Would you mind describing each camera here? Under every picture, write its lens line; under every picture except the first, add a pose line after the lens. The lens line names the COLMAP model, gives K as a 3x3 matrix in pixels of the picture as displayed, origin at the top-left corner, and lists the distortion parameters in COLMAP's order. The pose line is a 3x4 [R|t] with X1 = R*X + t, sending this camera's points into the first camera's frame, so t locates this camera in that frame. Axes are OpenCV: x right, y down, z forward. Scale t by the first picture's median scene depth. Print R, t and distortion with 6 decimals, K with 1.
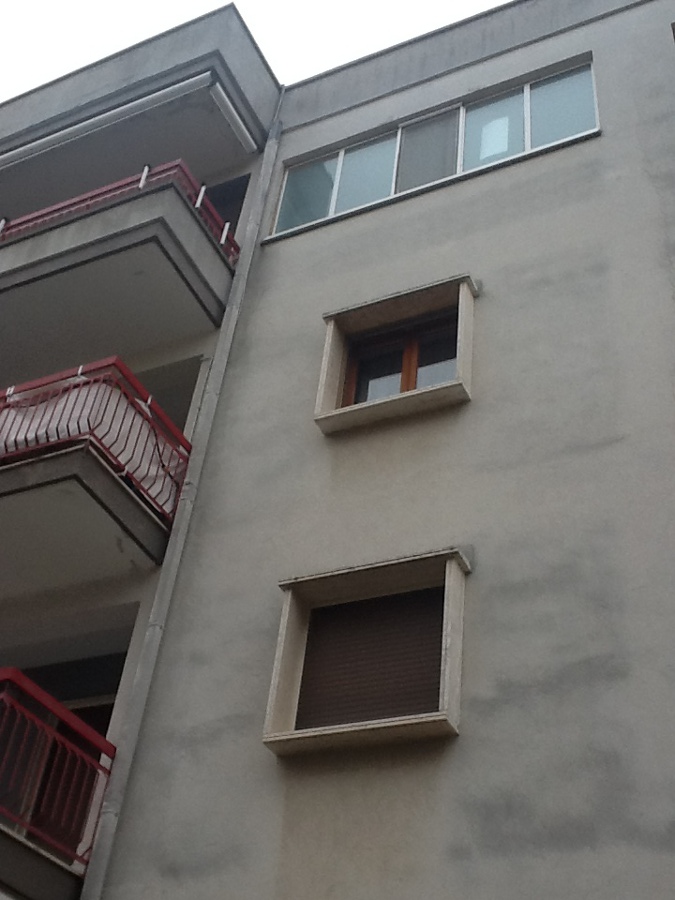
lens RADIAL K [[1086.5, 0, 337.5], [0, 1086.5, 450.0], [0, 0, 1]] dist [0.005609, -0.009360]
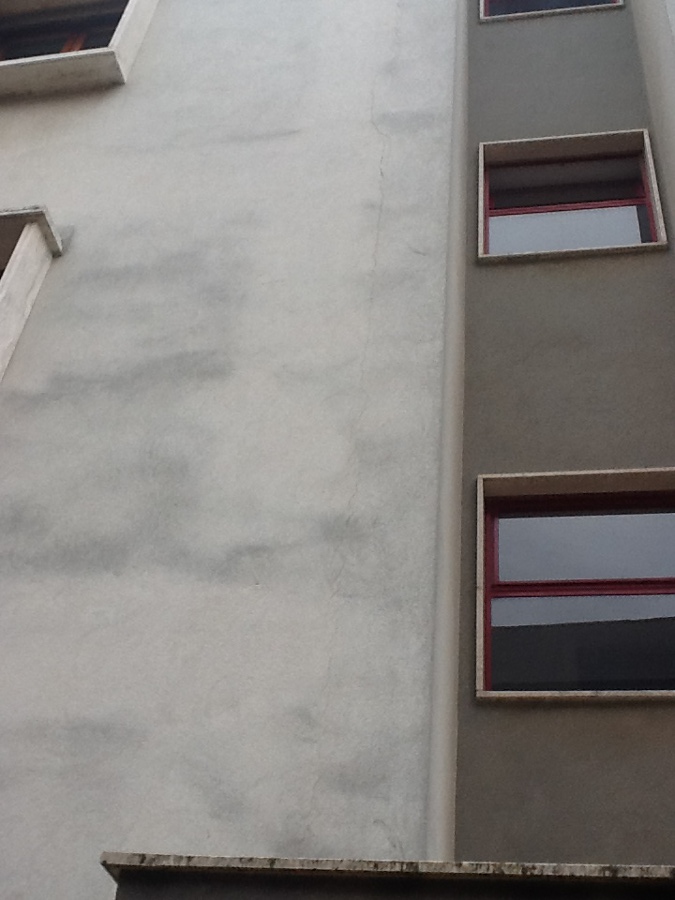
lens RADIAL K [[1086.5, 0, 337.5], [0, 1086.5, 450.0], [0, 0, 1]] dist [0.005609, -0.009360]
pose [[0.961729, 0.165829, 0.218124, 0.172608], [-0.168616, 0.985664, -0.005911, 0.226418], [-0.215977, -0.031095, 0.975903, 0.263271]]
